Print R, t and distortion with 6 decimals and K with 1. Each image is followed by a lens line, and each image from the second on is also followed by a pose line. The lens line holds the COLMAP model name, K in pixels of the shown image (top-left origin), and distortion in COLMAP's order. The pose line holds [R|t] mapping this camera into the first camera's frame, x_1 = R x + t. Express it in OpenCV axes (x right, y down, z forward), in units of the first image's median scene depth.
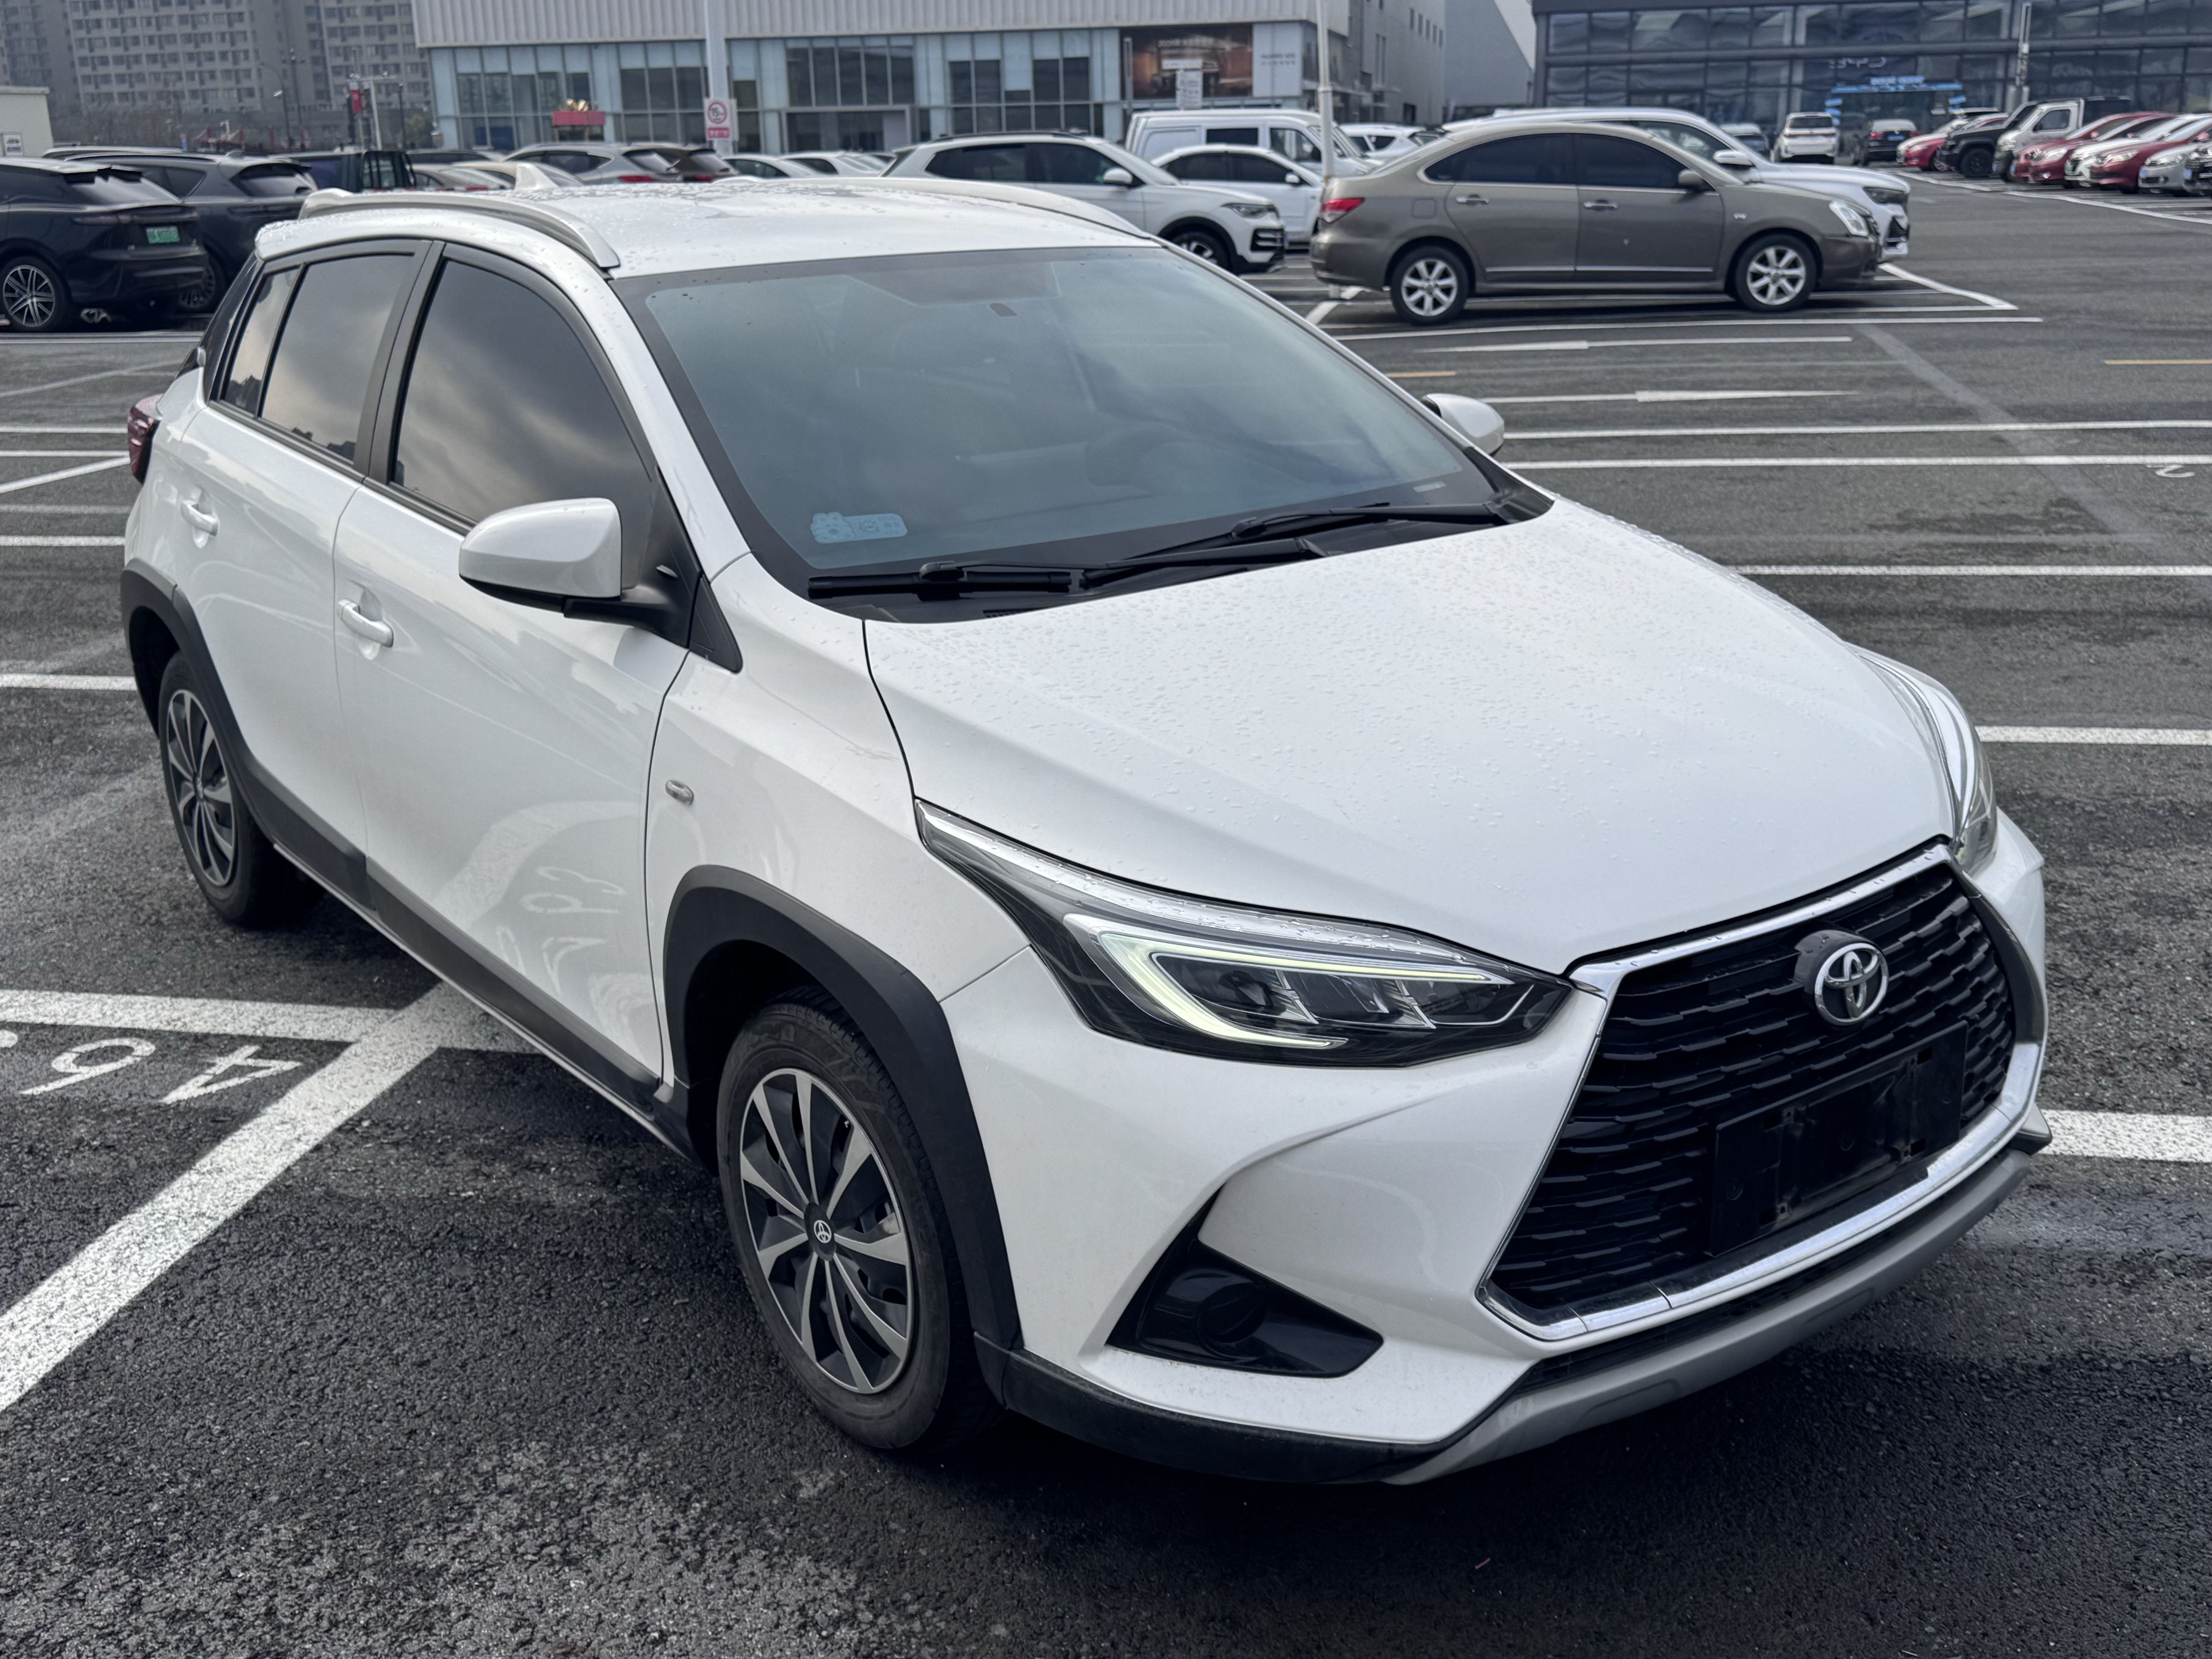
lens RADIAL K [[2197.9, 0, 1106.0], [0, 2197.9, 829.5], [0, 0, 1]] dist [0.143239, -0.234453]
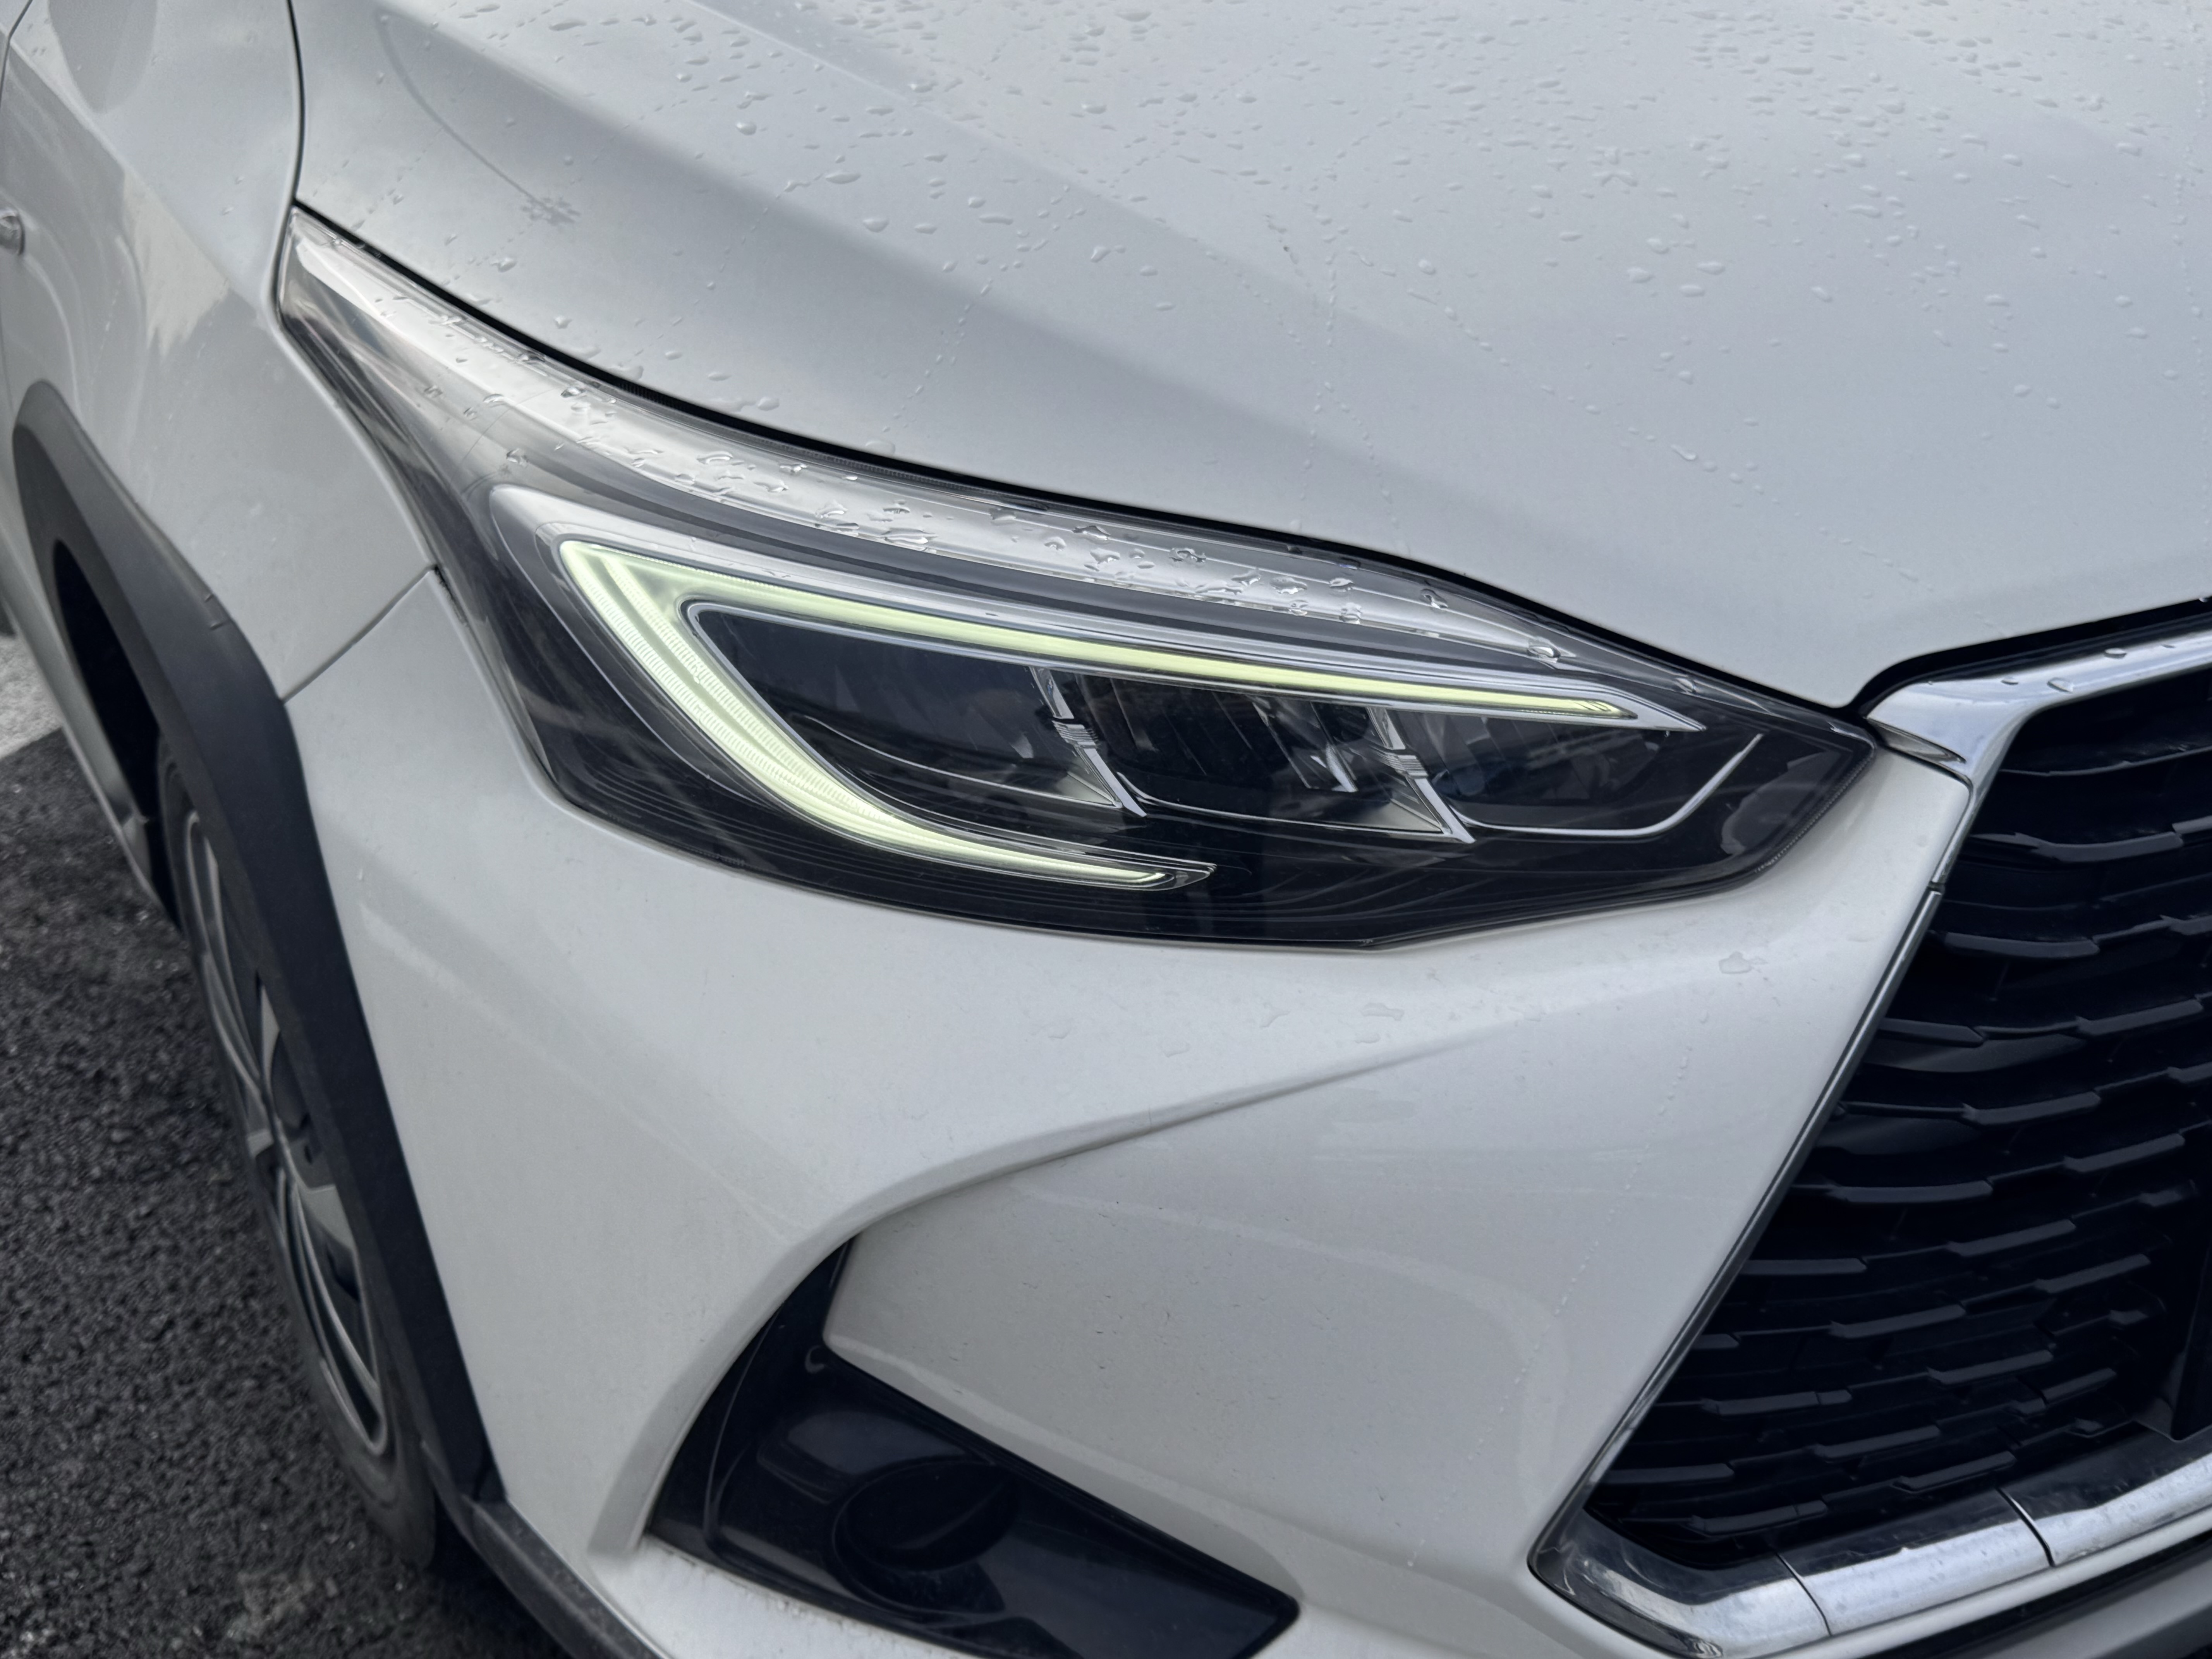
lens RADIAL K [[2226.0, 0, 1112.1], [0, 2226.0, 819.3], [0, 0, 1]] dist [0.066123, -0.099780]
pose [[0.993778, 0.052466, -0.098245, 0.122853], [-0.037814, 0.988640, 0.145466, 0.034798], [0.104761, -0.140846, 0.984473, 0.619624]]
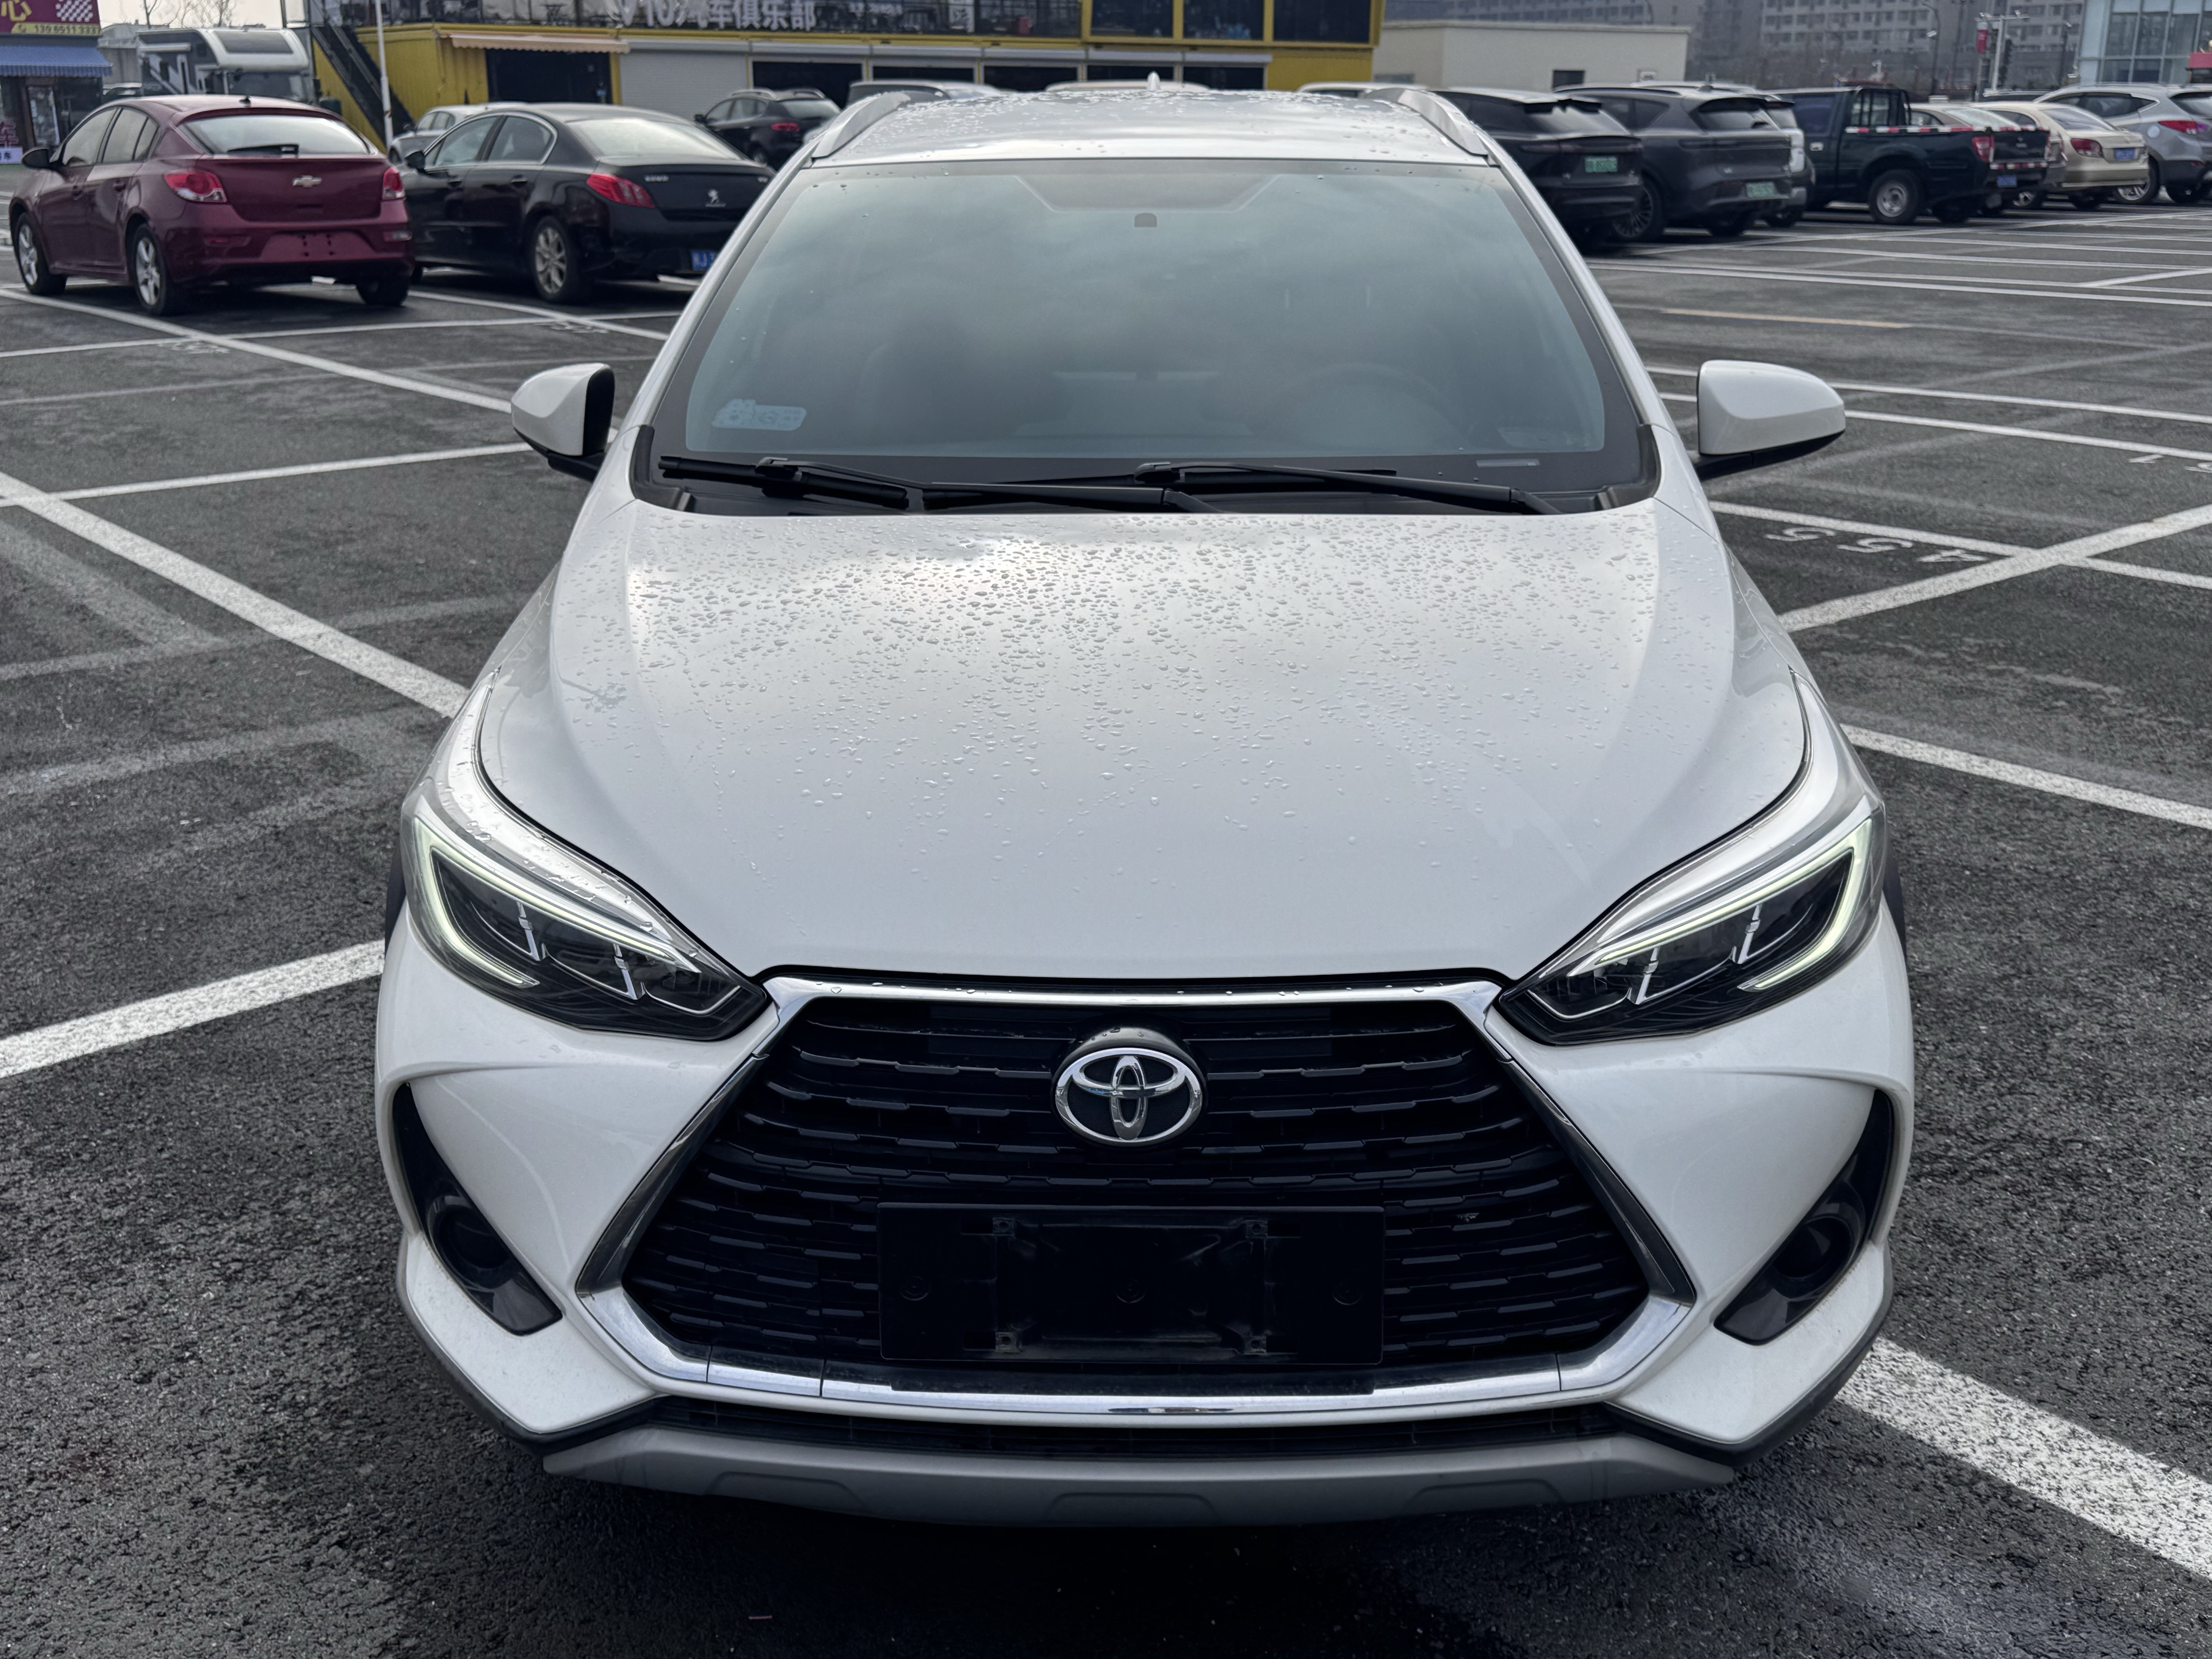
lens RADIAL K [[2226.0, 0, 1112.1], [0, 2226.0, 819.3], [0, 0, 1]] dist [0.066123, -0.099780]
pose [[0.786359, 0.215456, -0.578981, 0.798509], [-0.204415, 0.975165, 0.085256, -0.098220], [0.582970, 0.051311, 0.810872, 0.358407]]
